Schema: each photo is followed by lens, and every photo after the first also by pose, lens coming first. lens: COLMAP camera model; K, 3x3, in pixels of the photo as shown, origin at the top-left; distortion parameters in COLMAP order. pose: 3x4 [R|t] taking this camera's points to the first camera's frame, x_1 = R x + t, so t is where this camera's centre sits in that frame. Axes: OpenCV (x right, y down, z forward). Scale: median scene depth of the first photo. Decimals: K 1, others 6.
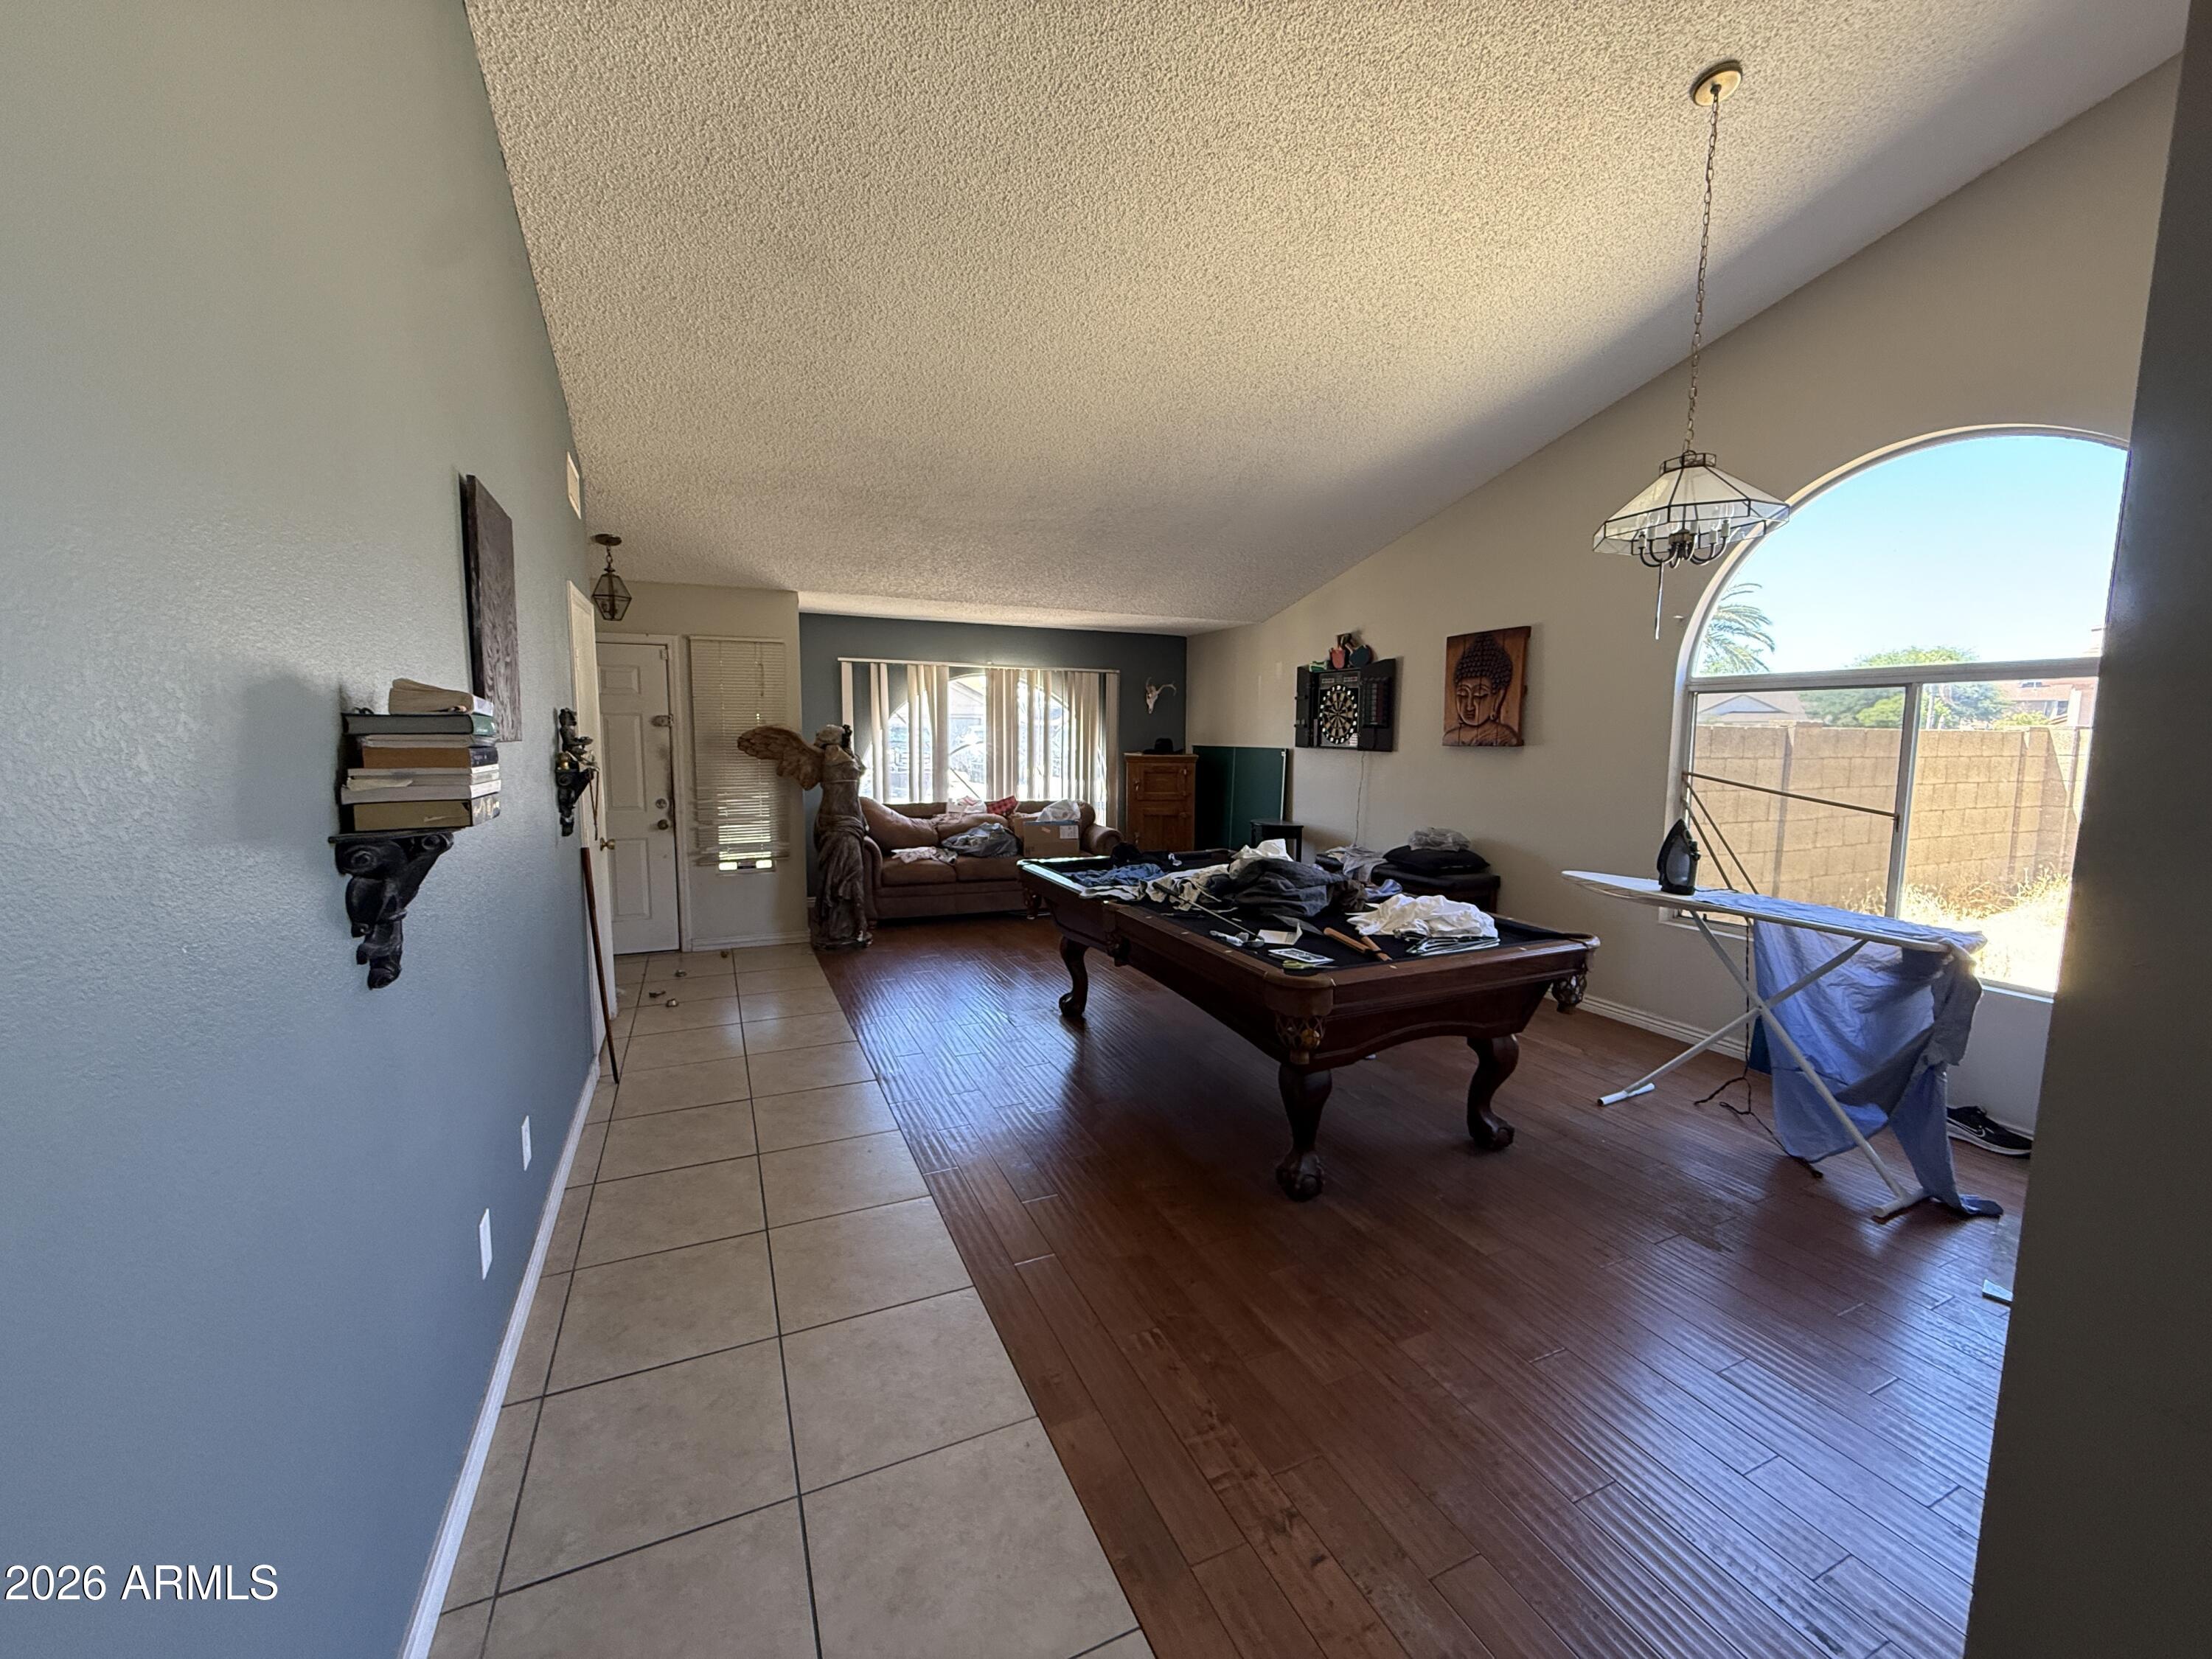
lens RADIAL K [[887.7, 0, 1095.9], [0, 887.7, 831.2], [0, 0, 1]] dist [0.001164, 0.000175]
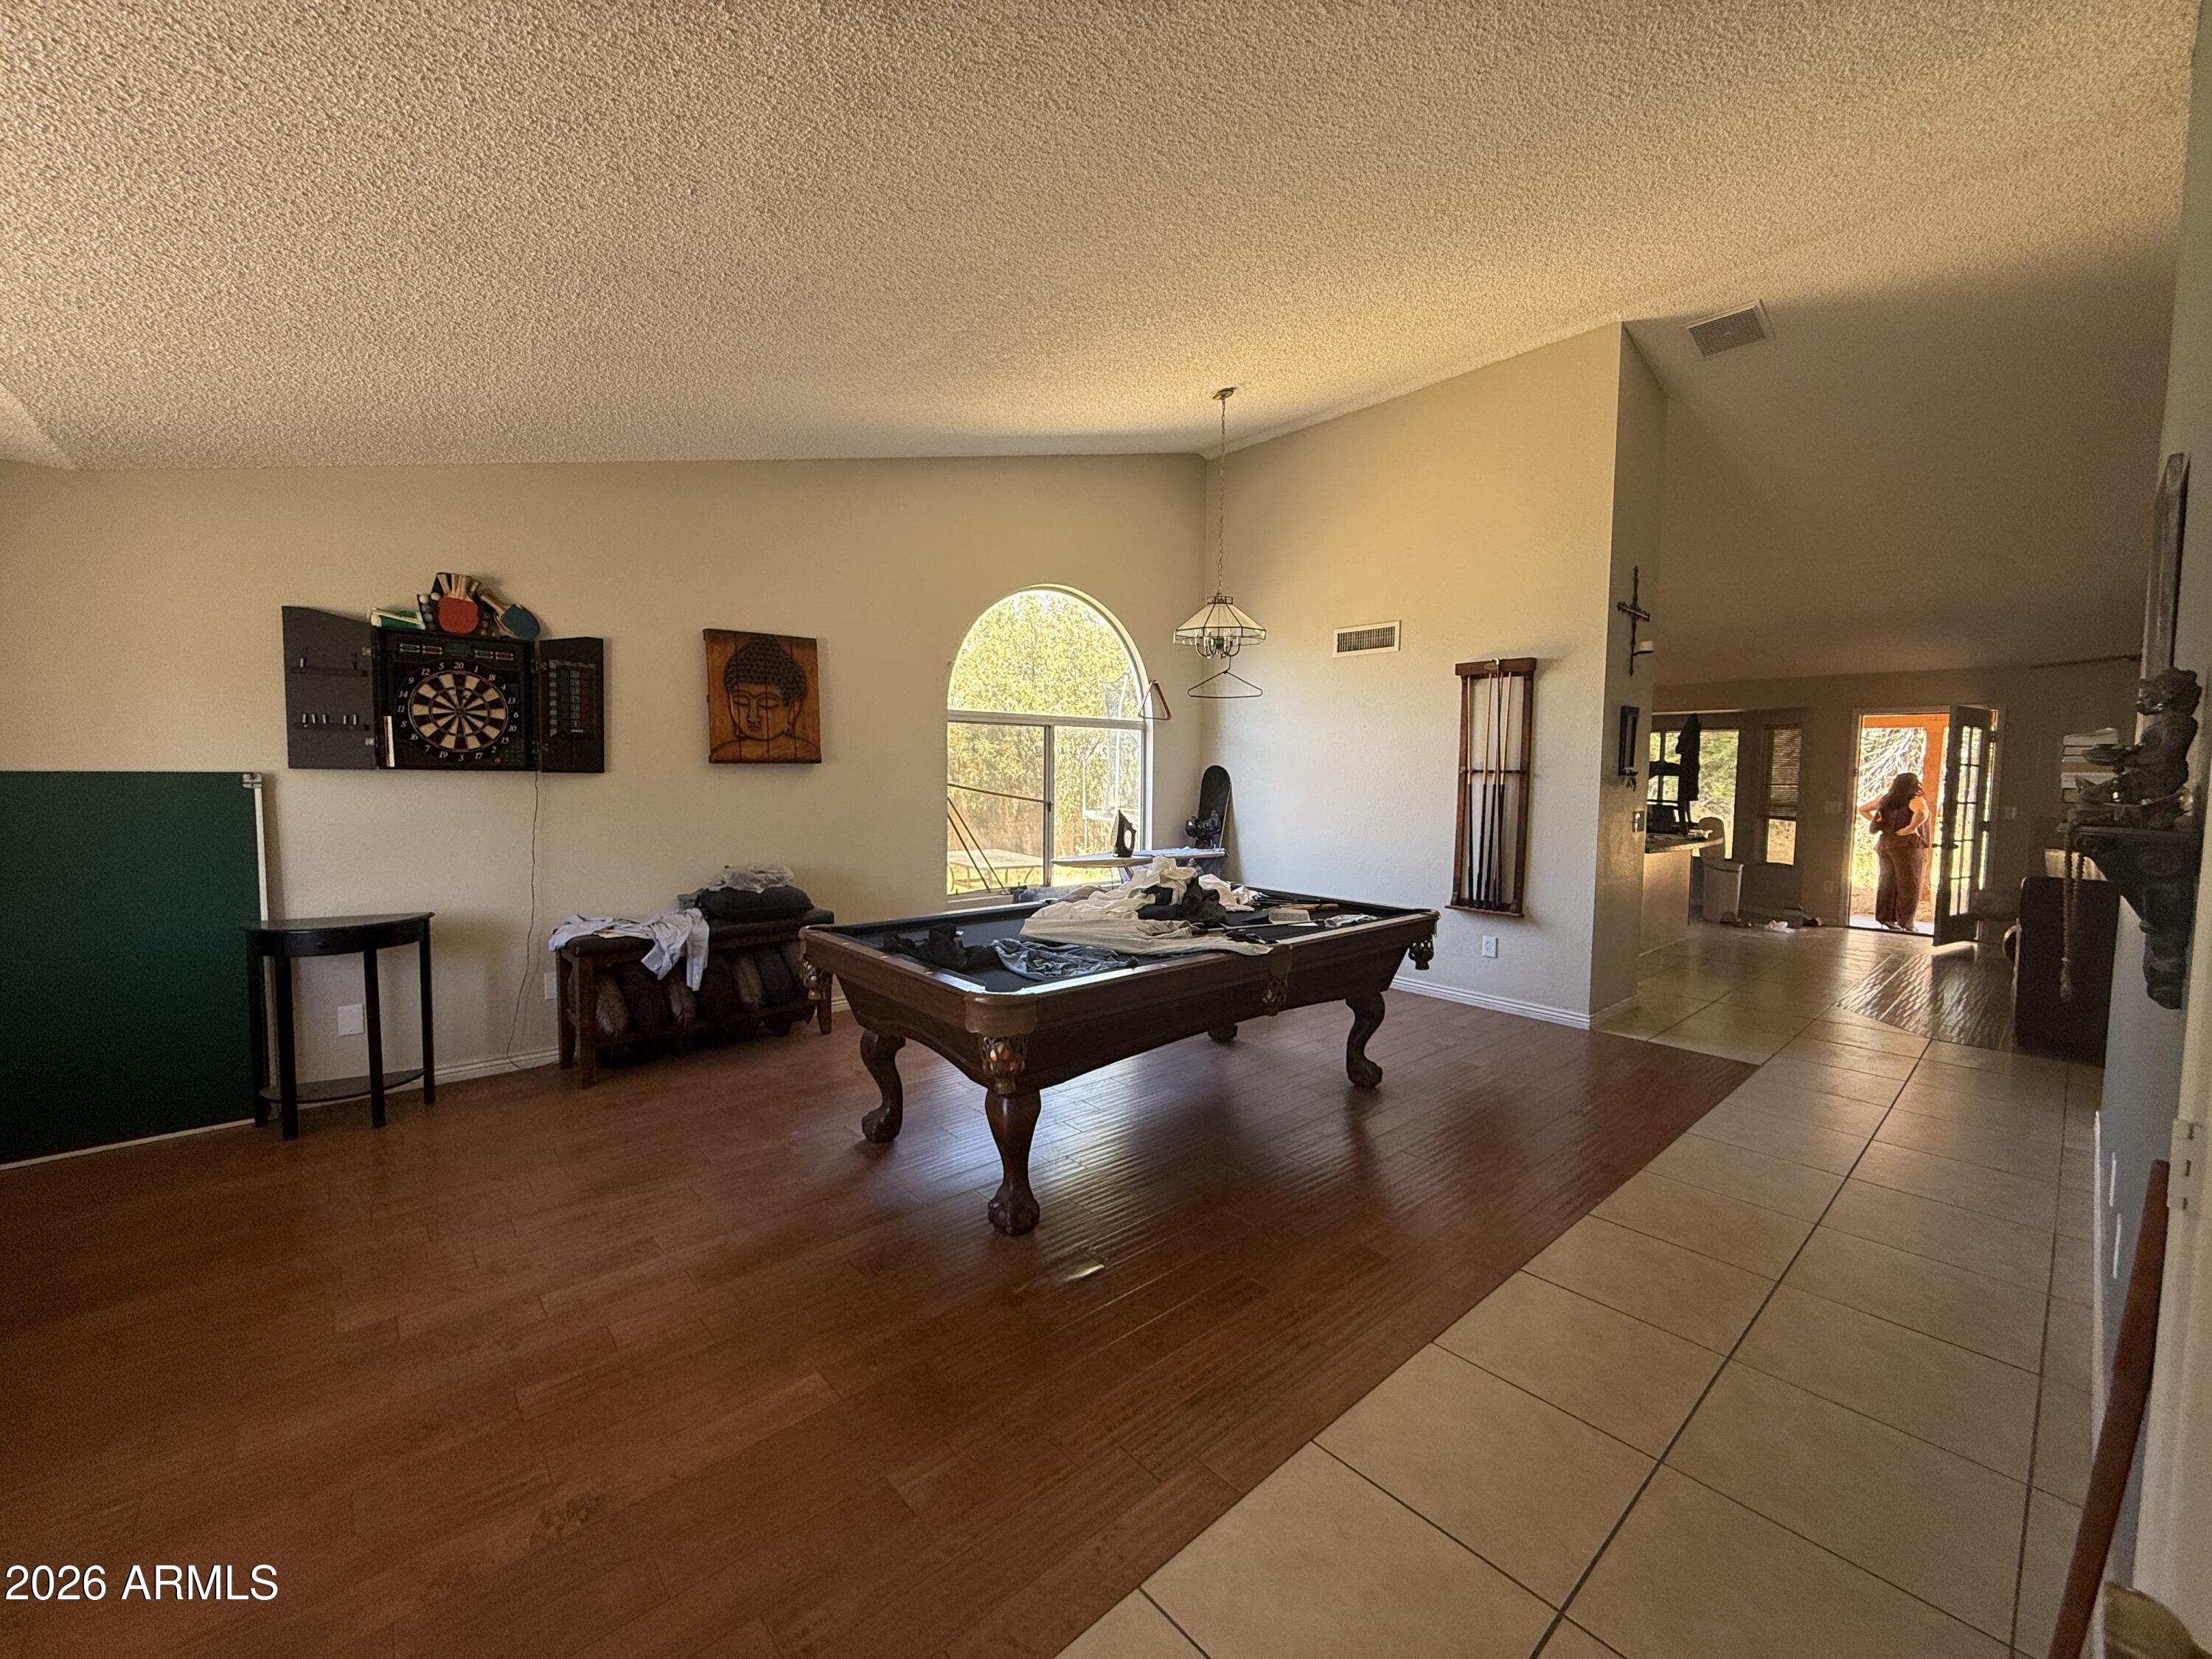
lens RADIAL K [[887.7, 0, 1104.7], [0, 887.7, 829.7], [0, 0, 1]] dist [0.001164, 0.000175]
pose [[-0.289607, -0.068321, 0.954704, -0.505260], [0.101814, 0.989591, 0.101703, -0.083472], [-0.951715, 0.126656, -0.279637, 0.917782]]
